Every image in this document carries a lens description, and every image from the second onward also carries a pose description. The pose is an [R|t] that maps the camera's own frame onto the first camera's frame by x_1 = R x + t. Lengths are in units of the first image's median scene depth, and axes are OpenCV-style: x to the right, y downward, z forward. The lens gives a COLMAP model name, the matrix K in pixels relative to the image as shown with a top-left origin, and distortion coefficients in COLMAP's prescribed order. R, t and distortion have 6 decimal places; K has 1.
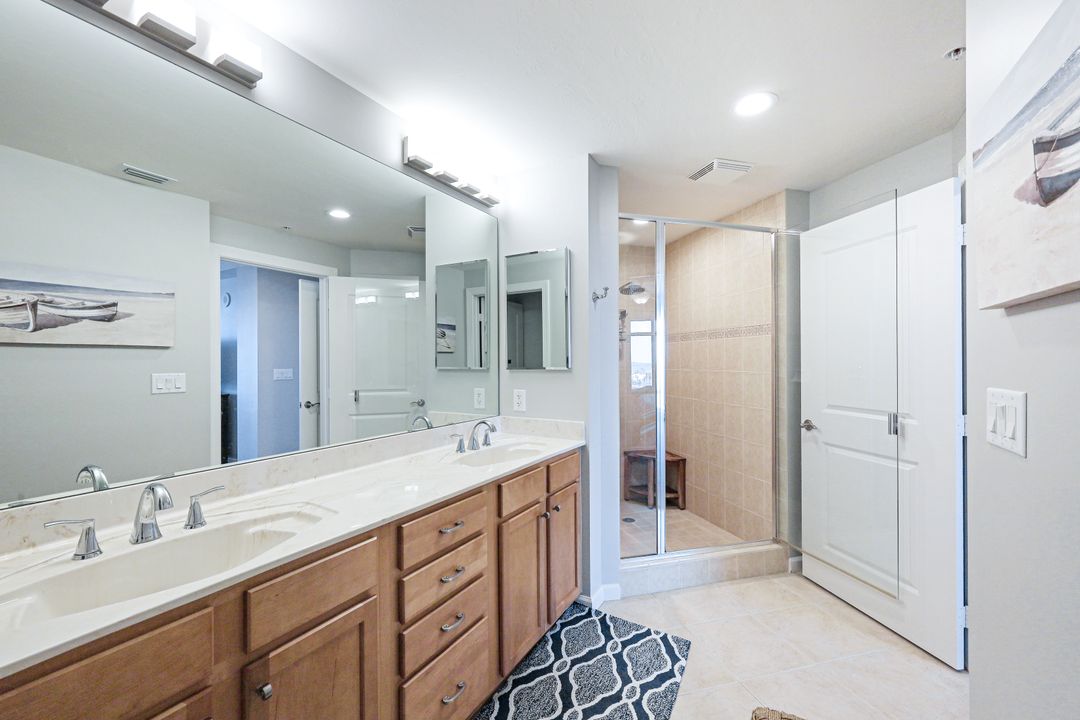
lens RADIAL K [[451.8, 0, 537.5], [0, 451.8, 358.6], [0, 0, 1]] dist [0.001013, 0.000077]
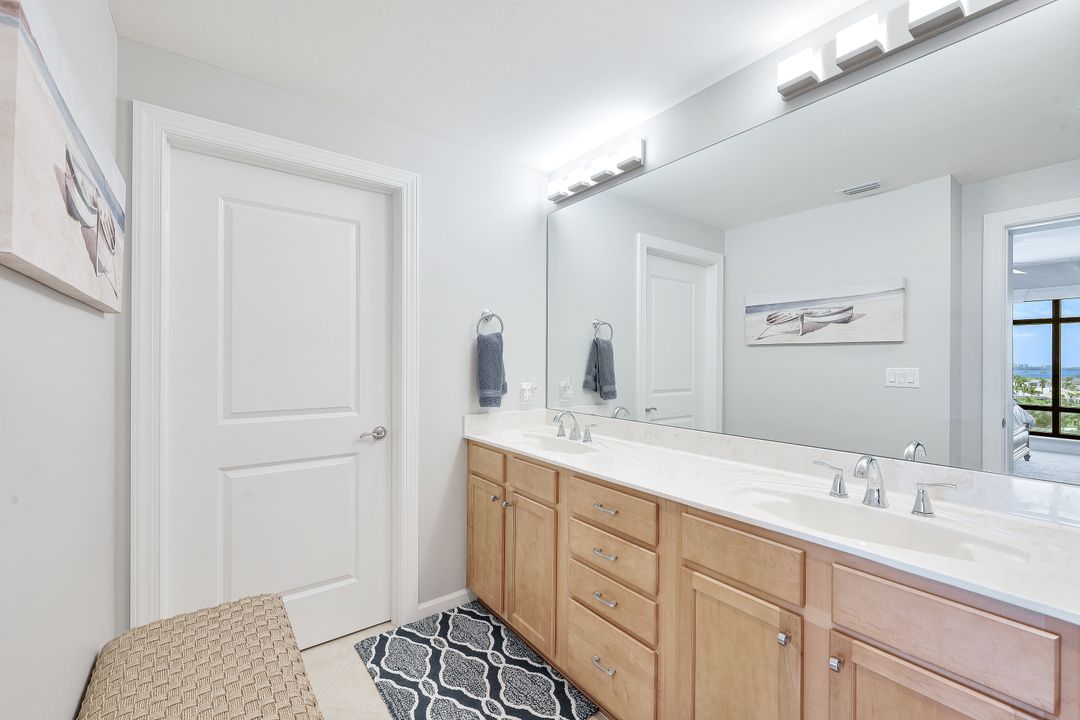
lens RADIAL K [[423.7, 0, 543.5], [0, 423.7, 363.7], [0, 0, 1]] dist [0.000483, 0.000032]
pose [[-0.374978, 0.005078, -0.927020, 0.422616], [-0.002763, 0.999974, 0.006595, 0.022580], [0.927030, 0.005034, -0.374954, 0.705955]]
